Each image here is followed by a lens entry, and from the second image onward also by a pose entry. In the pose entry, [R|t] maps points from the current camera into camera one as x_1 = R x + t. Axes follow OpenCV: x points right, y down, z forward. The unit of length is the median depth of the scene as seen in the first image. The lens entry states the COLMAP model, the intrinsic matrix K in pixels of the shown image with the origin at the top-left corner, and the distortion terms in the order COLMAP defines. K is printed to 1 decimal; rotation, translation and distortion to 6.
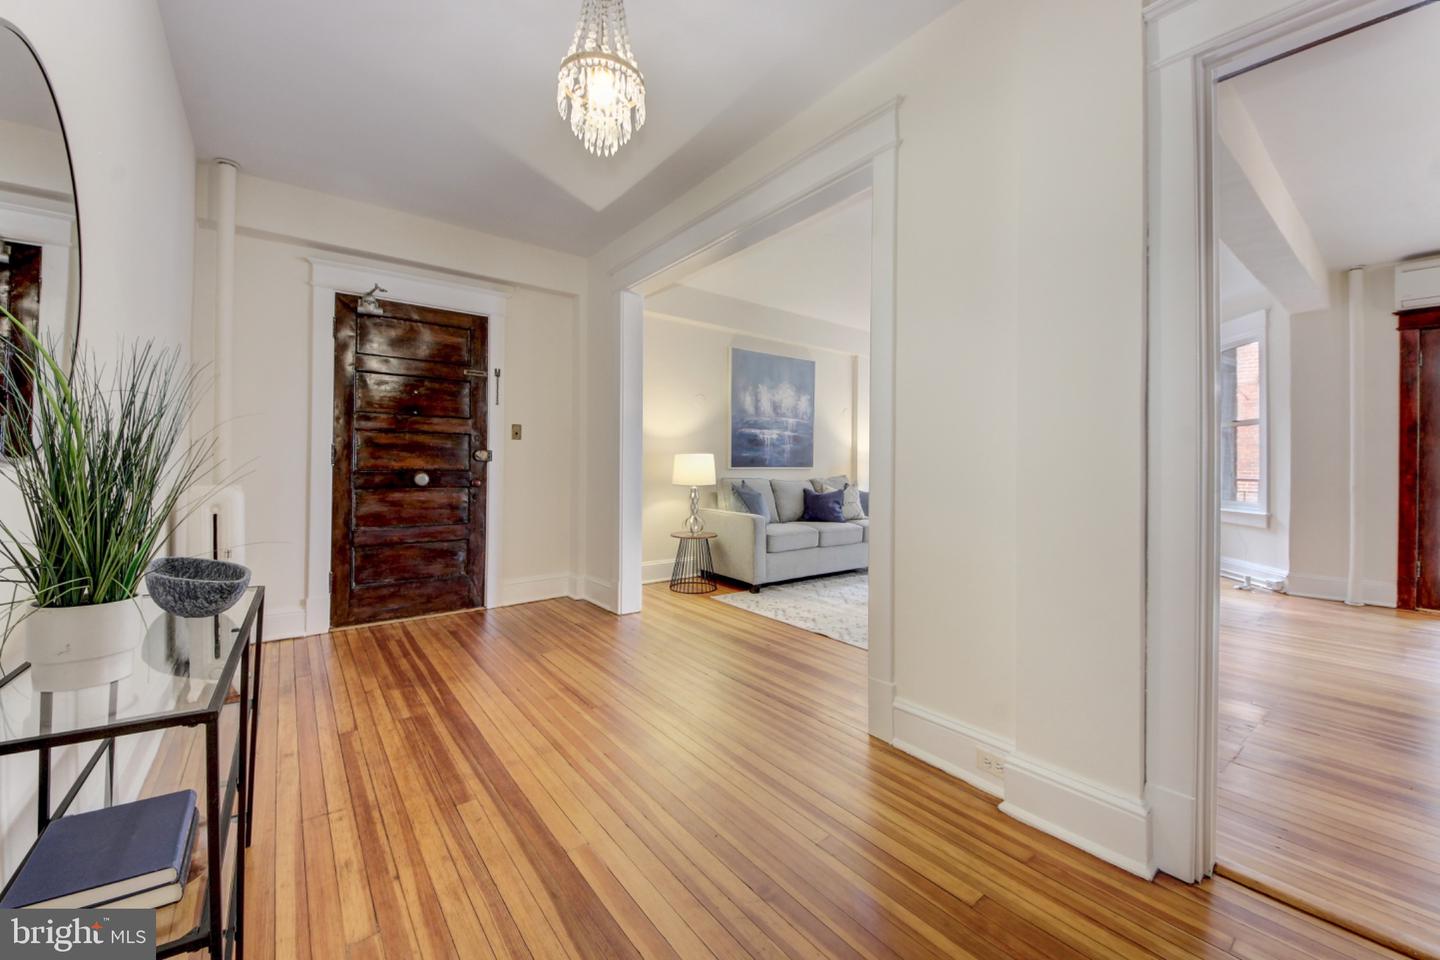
lens RADIAL K [[570.8, 0, 730.7], [0, 570.8, 456.5], [0, 0, 1]] dist [0.002784, -0.001054]
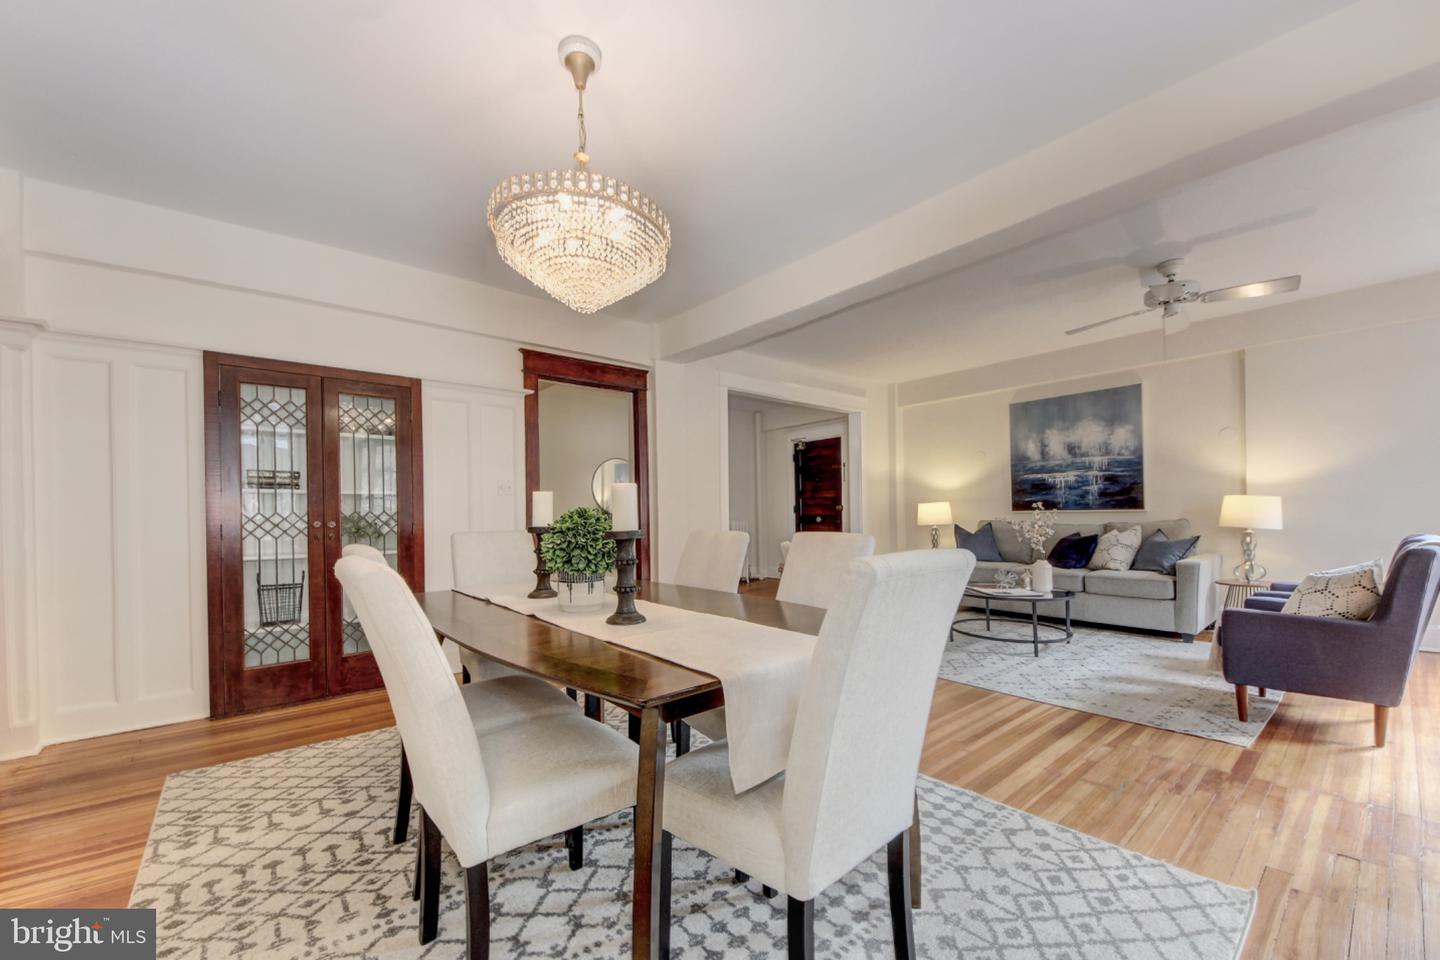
lens RADIAL K [[570.8, 0, 707.0], [0, 570.8, 515.5], [0, 0, 1]] dist [0.002784, -0.001054]
pose [[-0.002617, -0.000510, -0.999996, 1.210840], [0.033914, 0.999425, -0.000598, 0.008480], [0.999421, -0.033916, -0.002598, 0.436761]]
